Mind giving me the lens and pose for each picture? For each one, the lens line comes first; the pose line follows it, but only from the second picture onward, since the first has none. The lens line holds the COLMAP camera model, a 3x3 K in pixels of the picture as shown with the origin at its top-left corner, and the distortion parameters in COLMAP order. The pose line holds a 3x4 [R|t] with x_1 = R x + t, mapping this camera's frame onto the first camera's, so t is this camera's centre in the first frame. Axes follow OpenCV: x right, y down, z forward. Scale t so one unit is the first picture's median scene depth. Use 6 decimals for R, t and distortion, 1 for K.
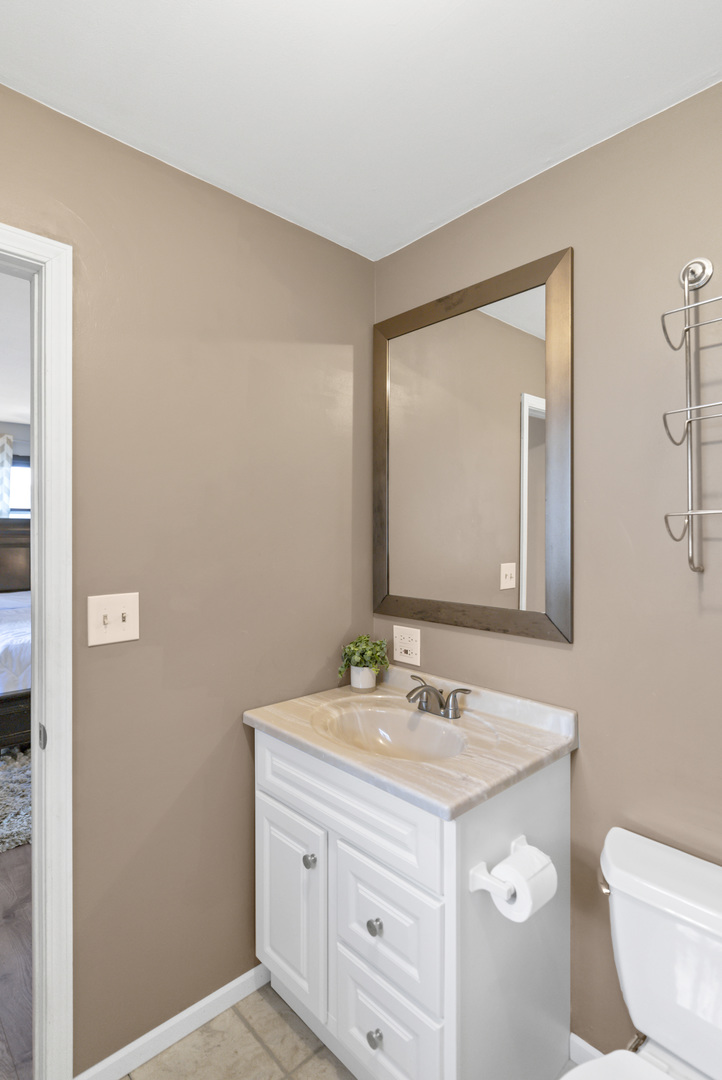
lens RADIAL K [[548.6, 0, 361.0], [0, 548.6, 540.0], [0, 0, 1]] dist [0.000879, -0.000054]
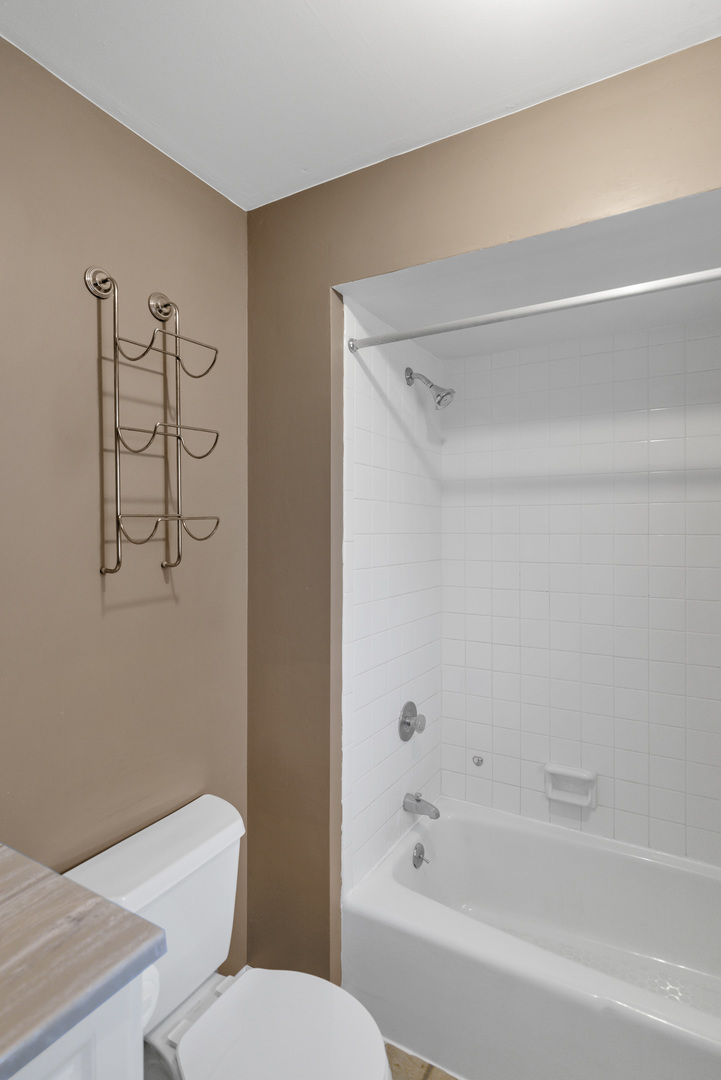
lens RADIAL K [[548.6, 0, 360.5], [0, 548.6, 540.0], [0, 0, 1]] dist [0.000879, -0.000054]
pose [[-0.305627, -0.010856, 0.952089, -0.512936], [0.007609, 0.999875, 0.013843, -0.015231], [-0.952121, 0.011475, -0.305506, 0.863598]]
